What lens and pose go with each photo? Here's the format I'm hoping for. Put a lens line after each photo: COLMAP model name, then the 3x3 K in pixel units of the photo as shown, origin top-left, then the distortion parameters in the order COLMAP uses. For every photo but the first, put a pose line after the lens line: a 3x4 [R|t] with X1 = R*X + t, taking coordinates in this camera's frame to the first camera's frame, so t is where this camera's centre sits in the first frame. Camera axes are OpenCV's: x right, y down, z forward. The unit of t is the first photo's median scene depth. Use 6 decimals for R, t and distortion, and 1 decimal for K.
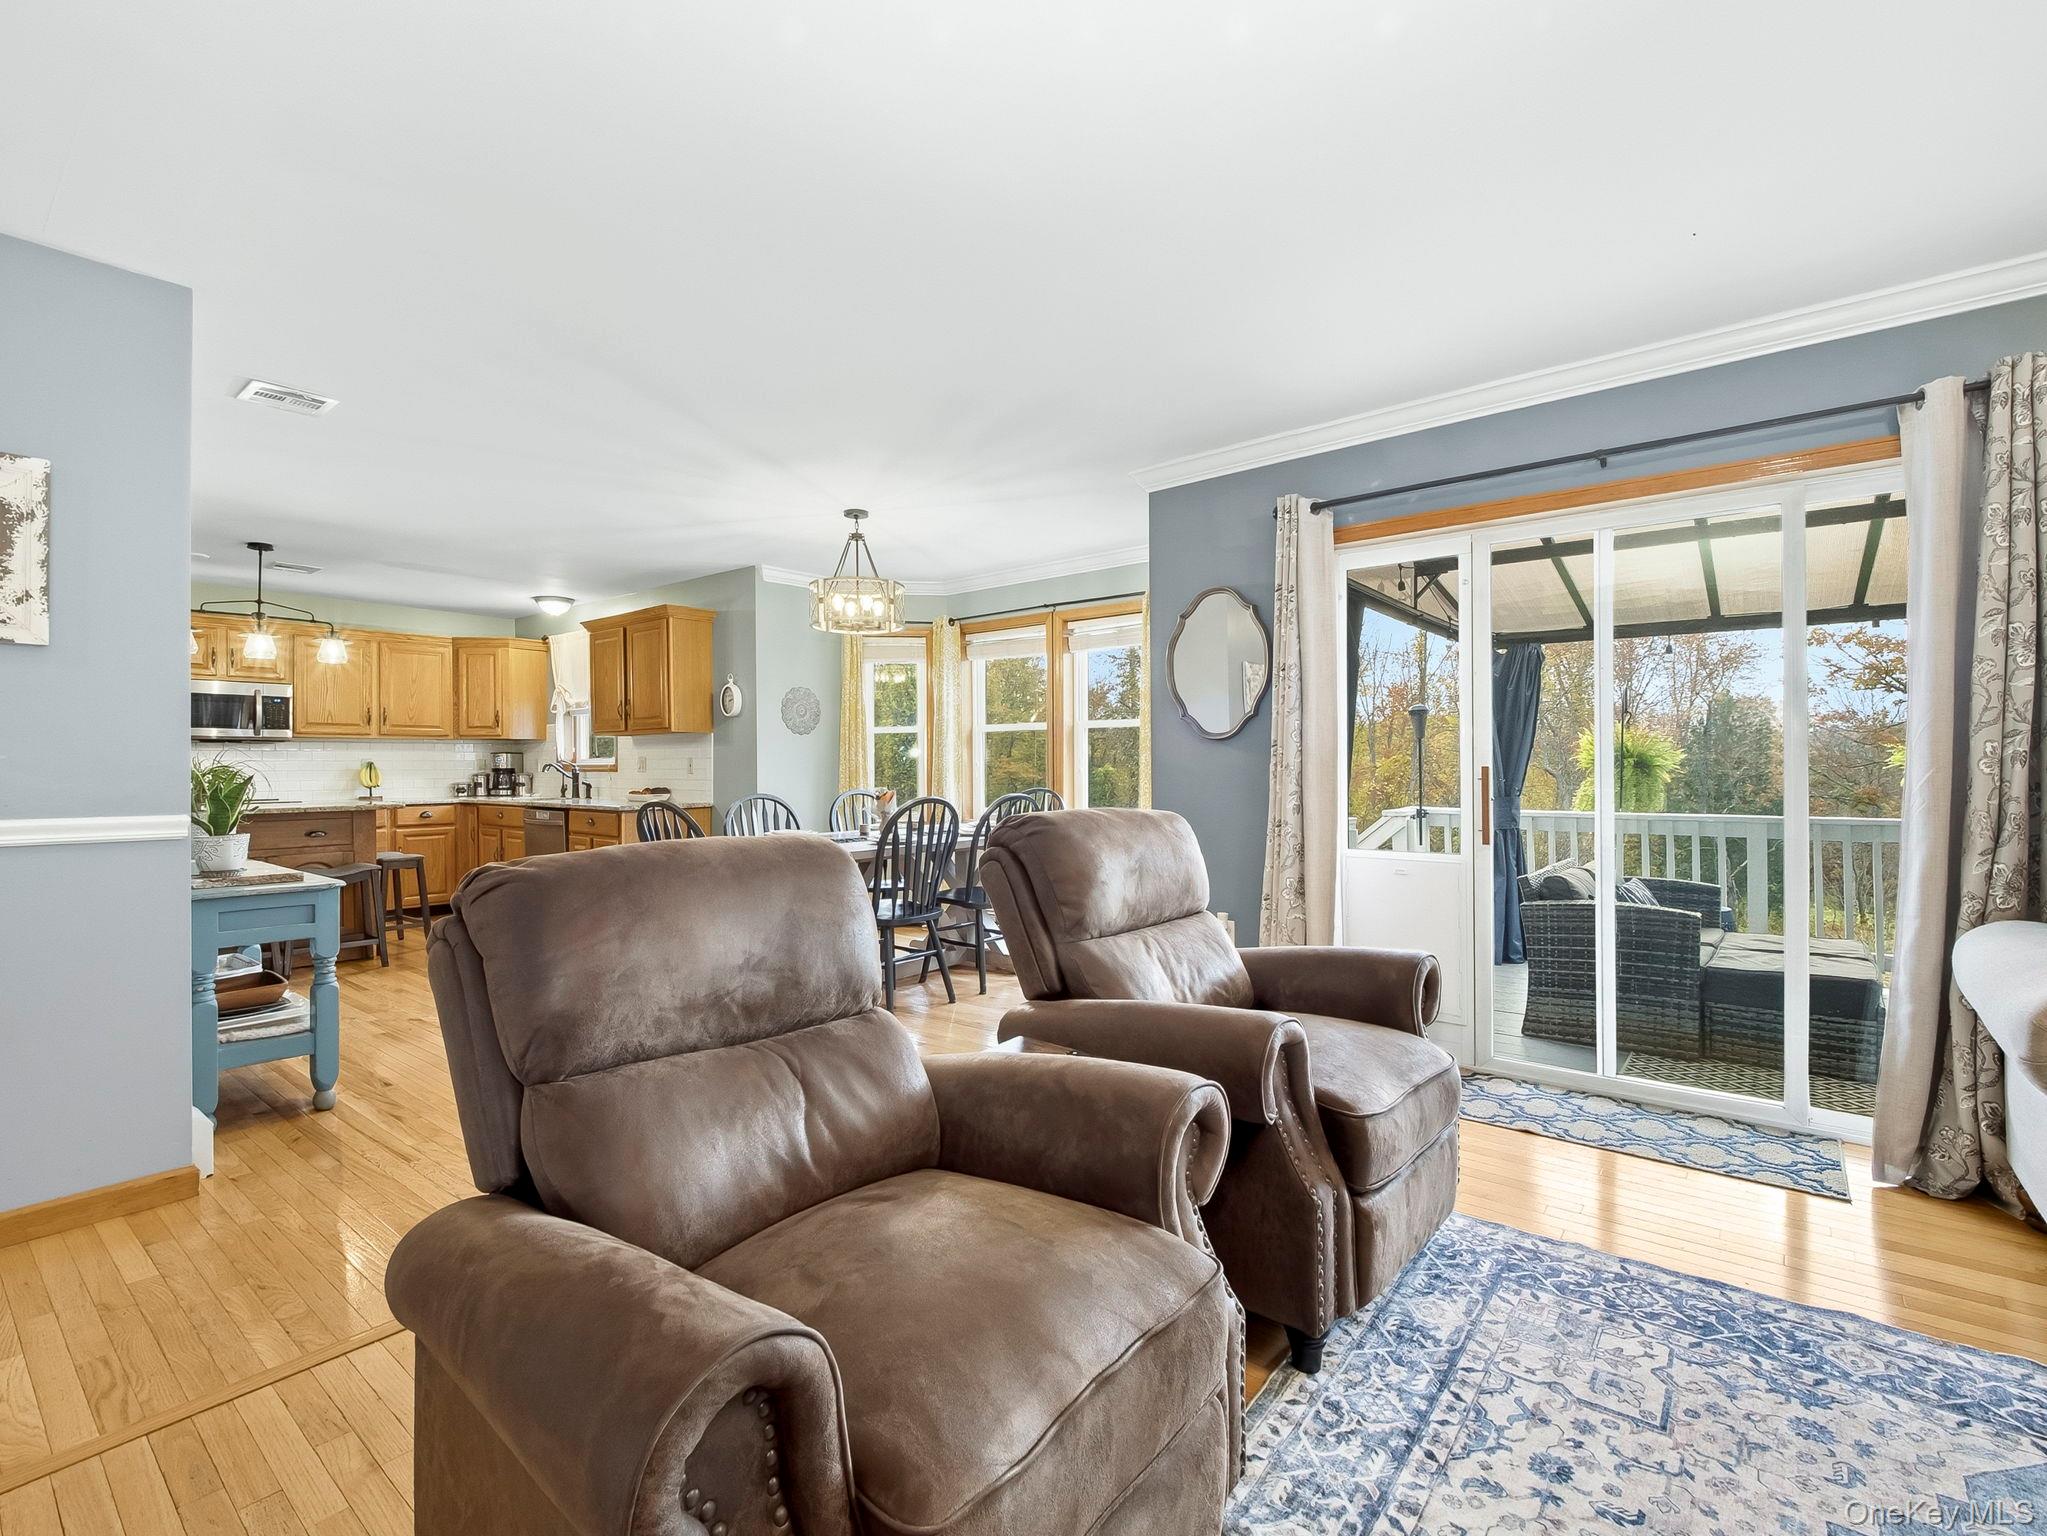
lens RADIAL K [[964.2, 0, 1034.4], [0, 964.2, 769.4], [0, 0, 1]] dist [0.001971, -0.009589]
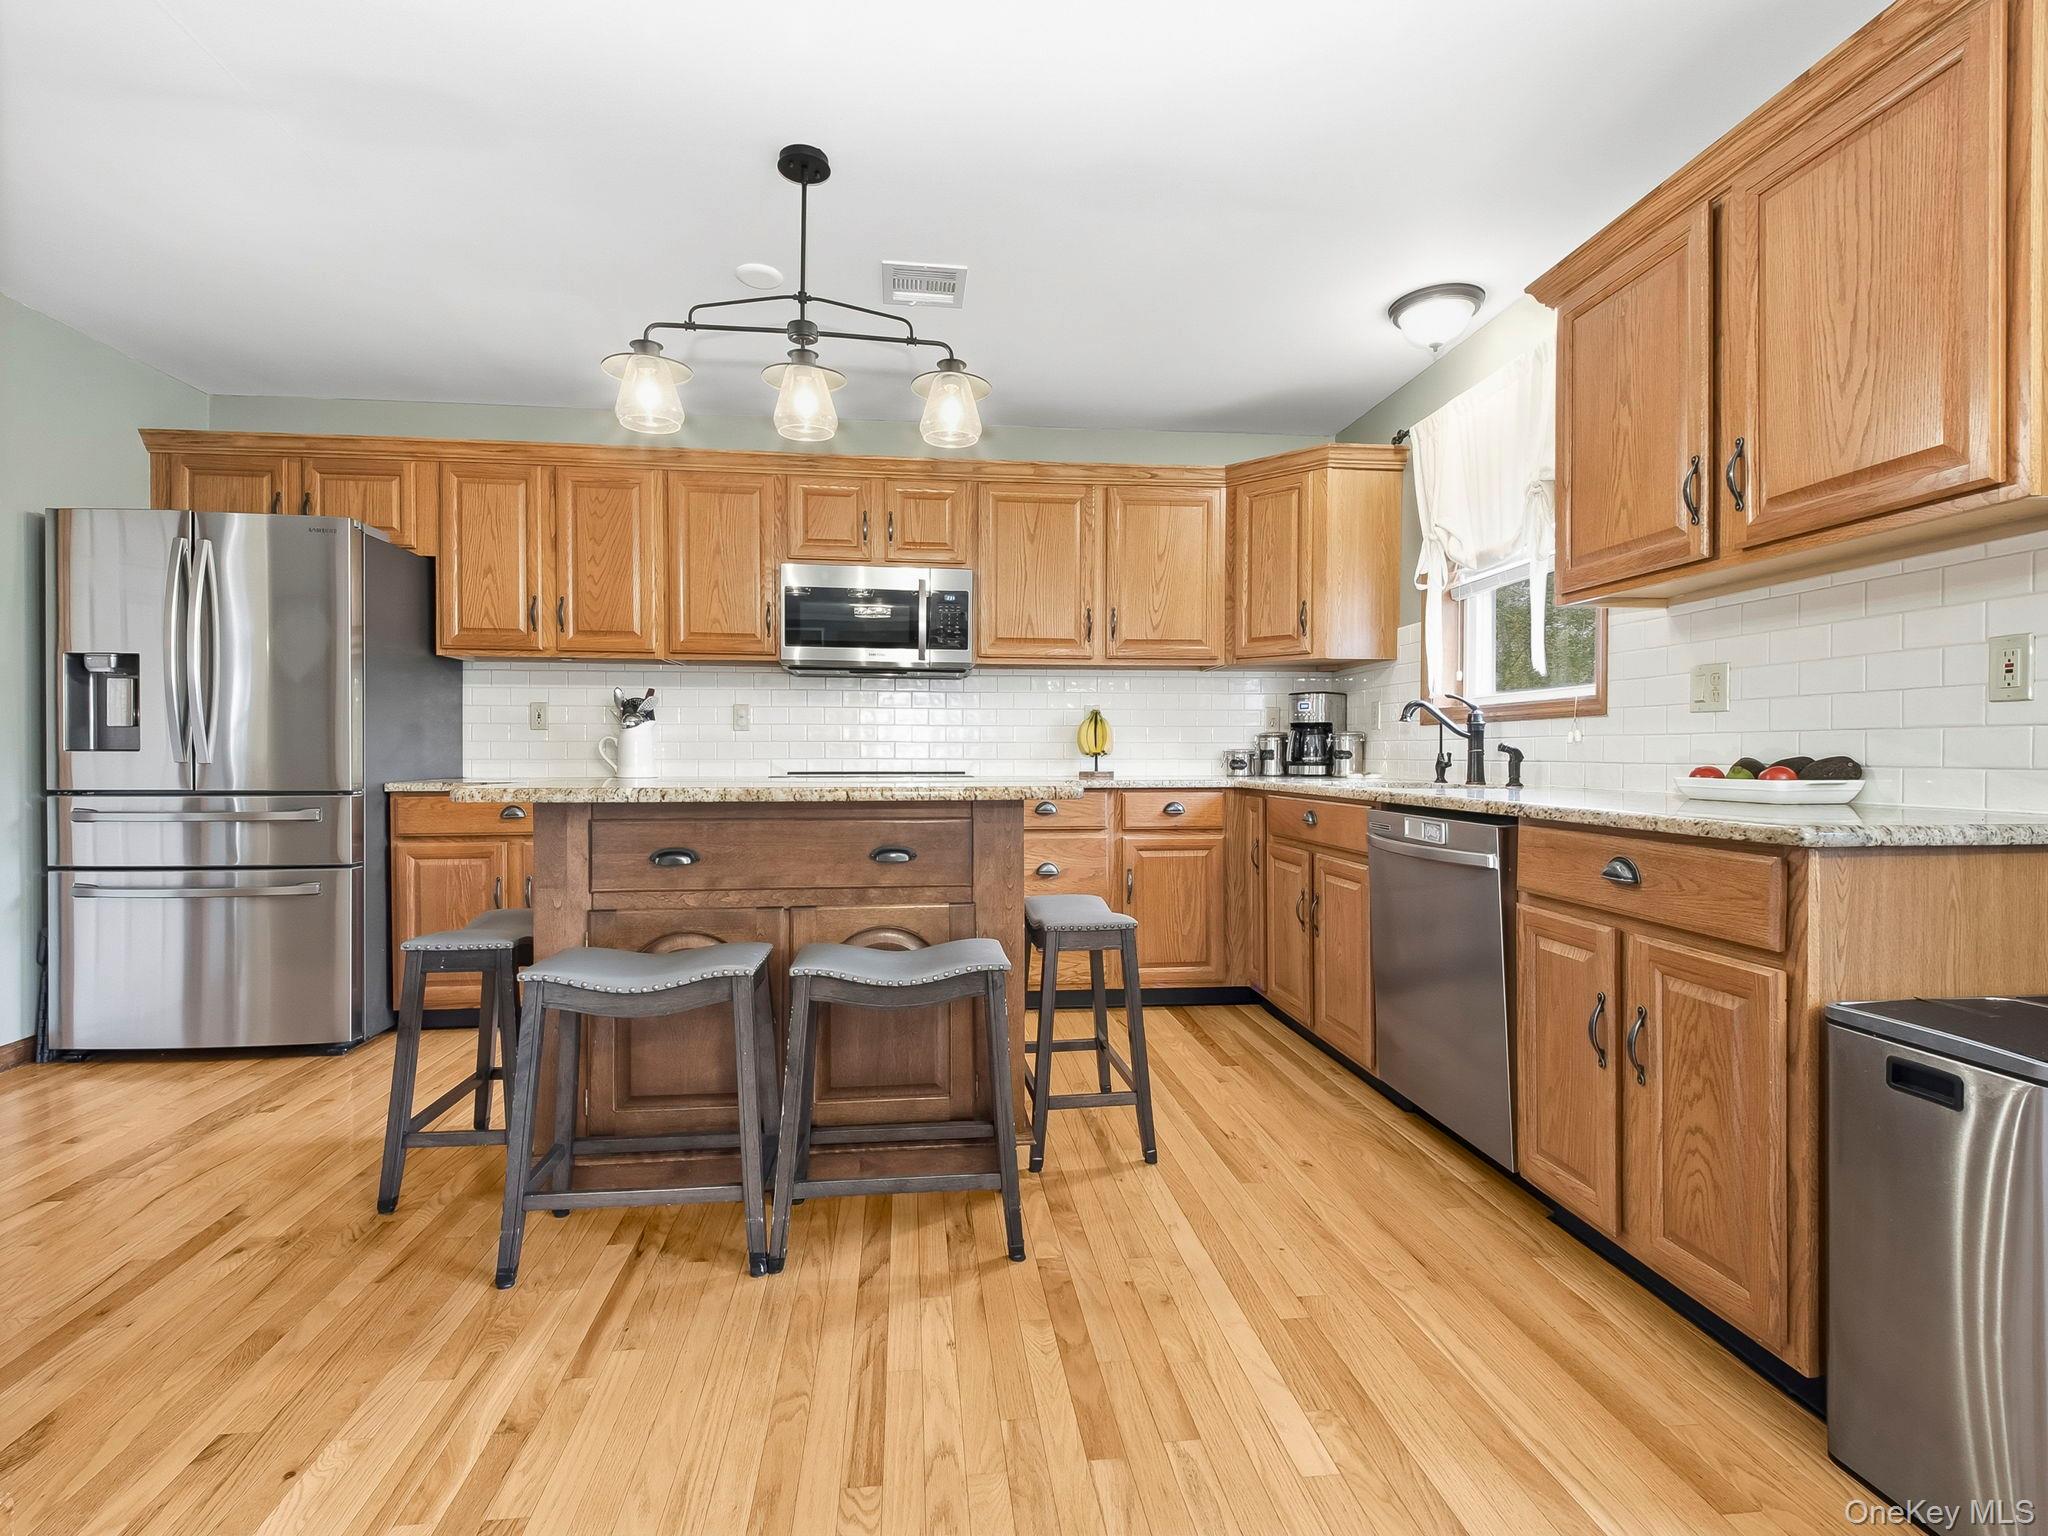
lens RADIAL K [[964.7, 0, 1029.6], [0, 964.7, 768.8], [0, 0, 1]] dist [0.001971, -0.009589]
pose [[0.714785, 0.016535, -0.699149, -0.366121], [-0.009658, 0.999859, 0.013772, 0.021742], [0.699278, -0.003092, 0.714844, 0.646229]]
